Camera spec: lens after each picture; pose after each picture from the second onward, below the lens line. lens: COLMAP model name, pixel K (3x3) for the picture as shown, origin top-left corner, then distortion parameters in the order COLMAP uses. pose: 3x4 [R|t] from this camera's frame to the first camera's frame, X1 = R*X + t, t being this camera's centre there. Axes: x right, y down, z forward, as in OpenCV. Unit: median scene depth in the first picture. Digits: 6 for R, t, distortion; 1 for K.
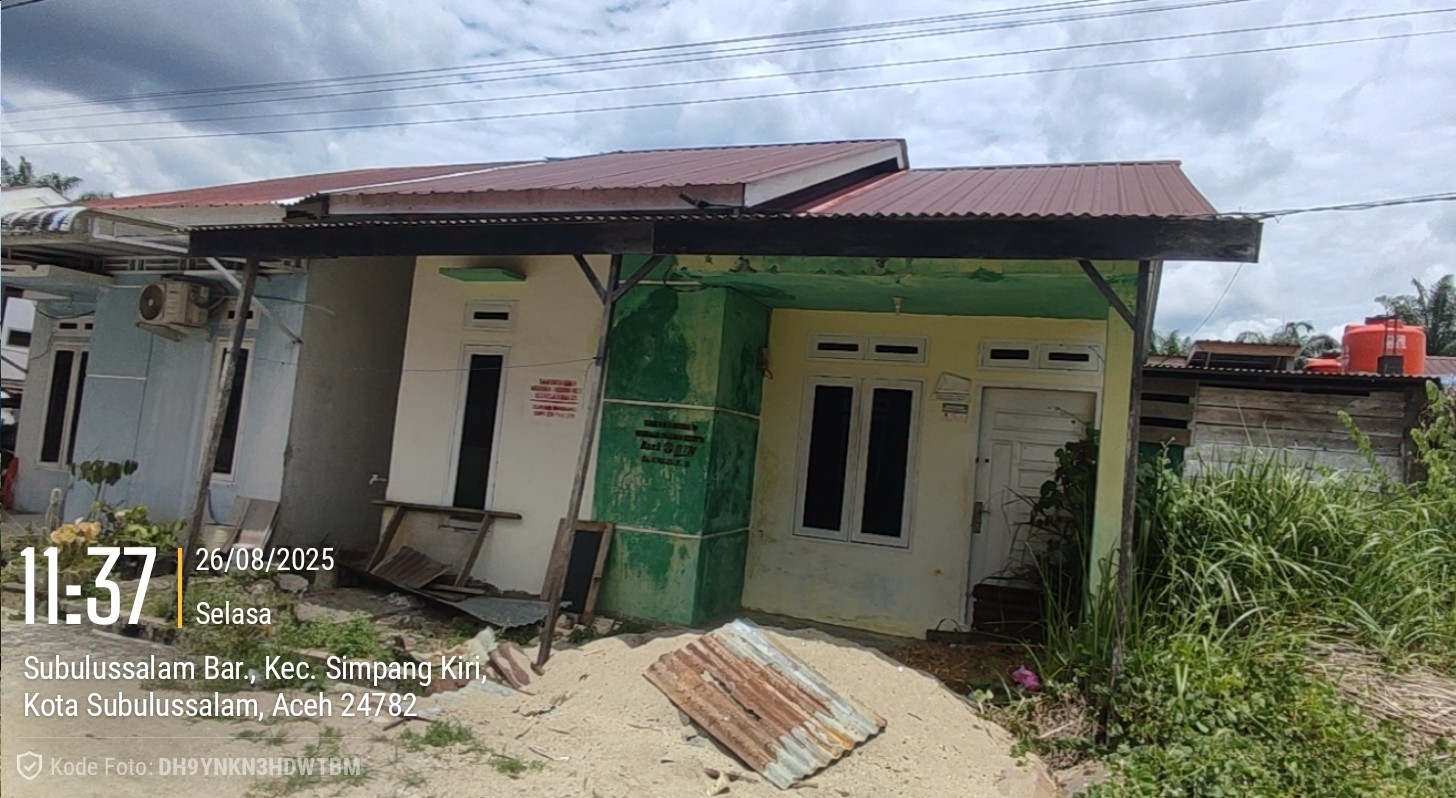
lens RADIAL K [[805.0, 0, 789.2], [0, 805.0, 395.5], [0, 0, 1]] dist [0.001402, -0.000202]
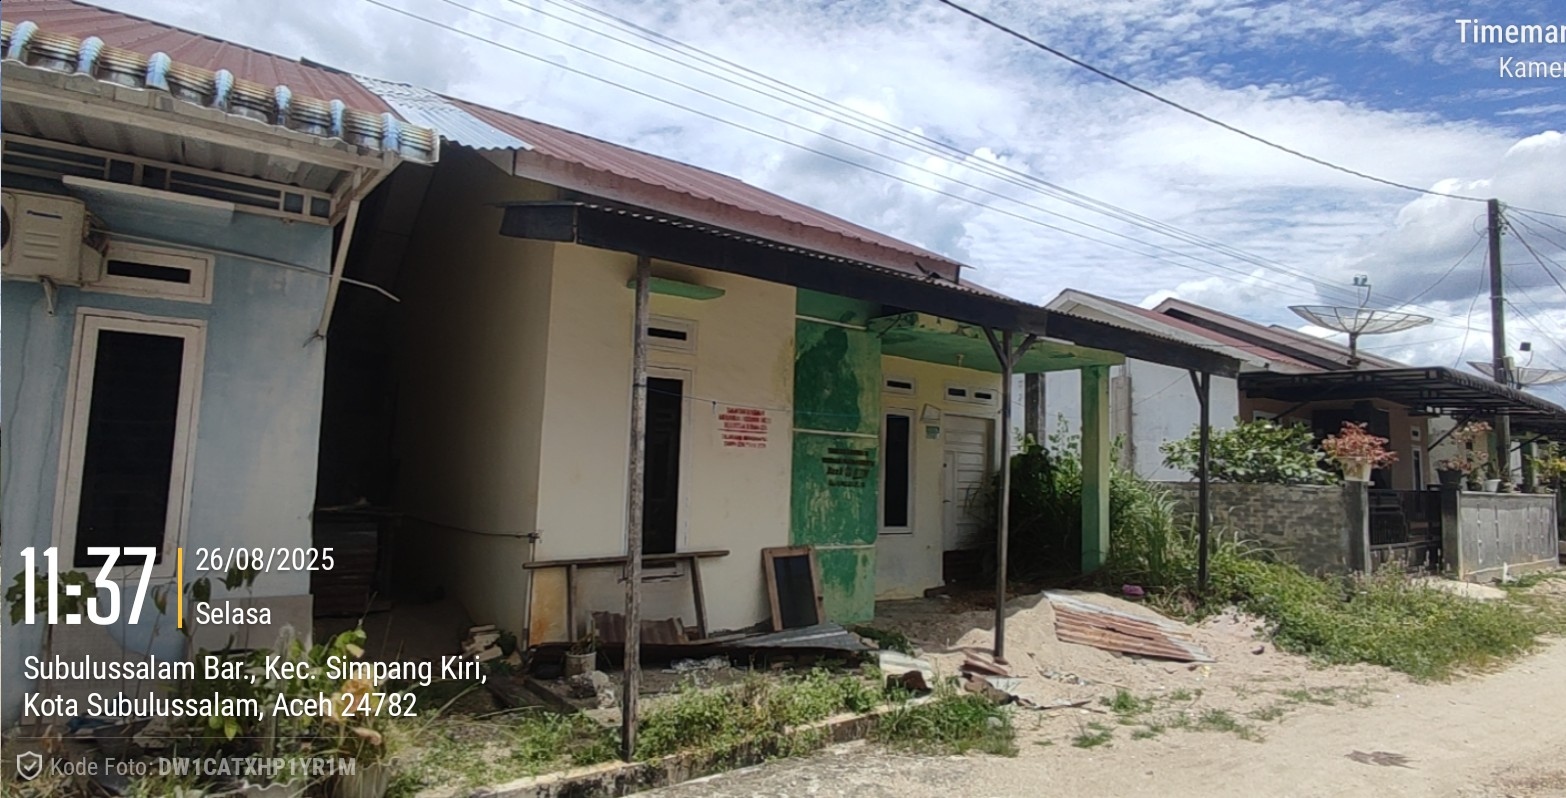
lens RADIAL K [[803.0, 0, 792.0], [0, 803.0, 396.3], [0, 0, 1]] dist [-0.004341, -0.002520]
pose [[0.574188, 0.010566, 0.818656, -1.102211], [-0.046055, 0.998750, 0.019412, -0.058787], [-0.817427, -0.048849, 0.573957, 0.410756]]
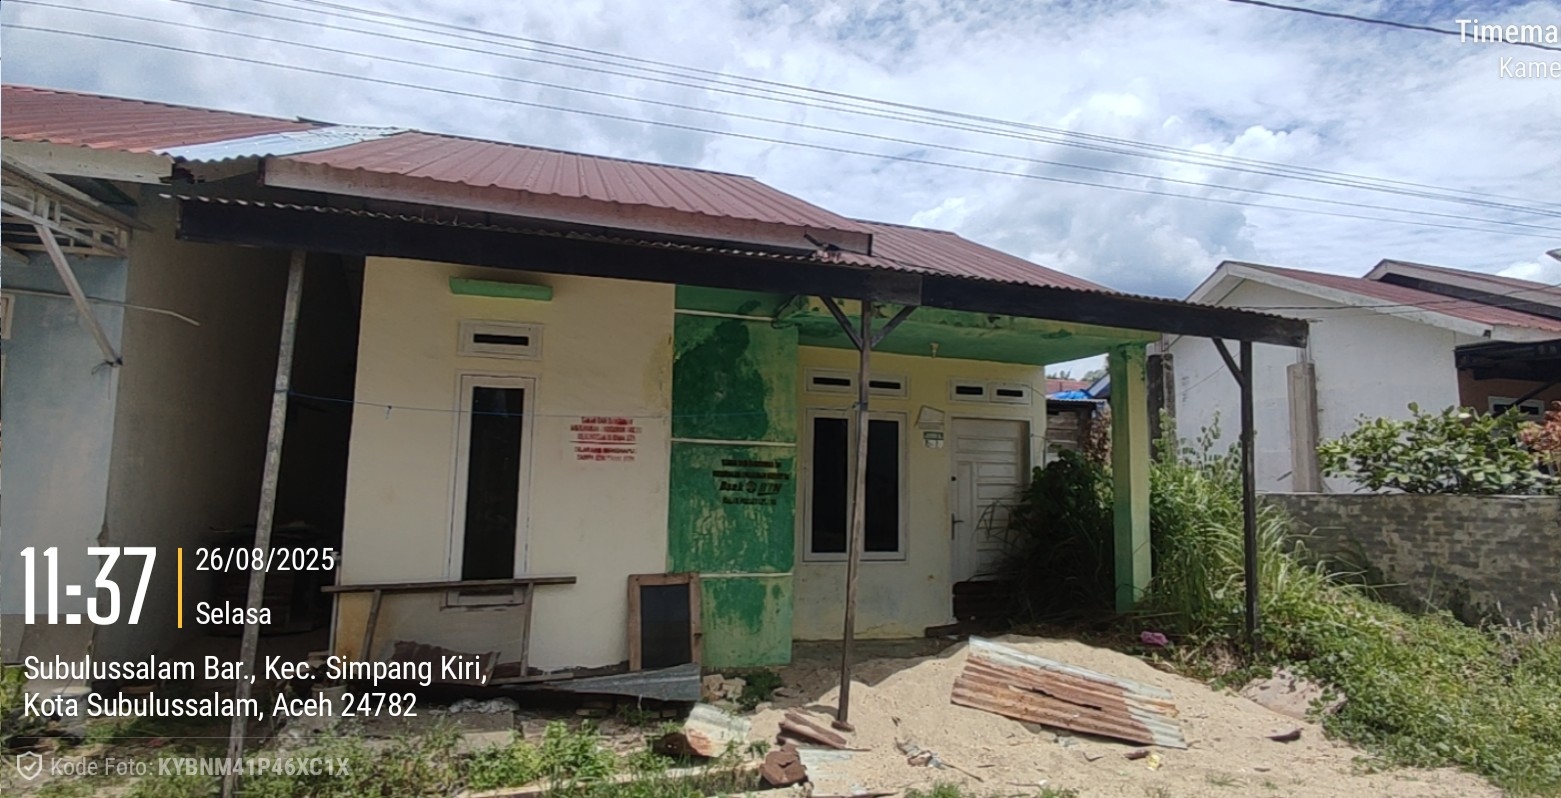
lens RADIAL K [[806.9, 0, 794.9], [0, 806.9, 396.7], [0, 0, 1]] dist [-0.004607, -0.000822]
pose [[0.800029, -0.003346, 0.599952, -0.678799], [0.007761, 0.999958, -0.004772, -0.038448], [-0.599911, 0.008474, 0.800022, 0.183032]]
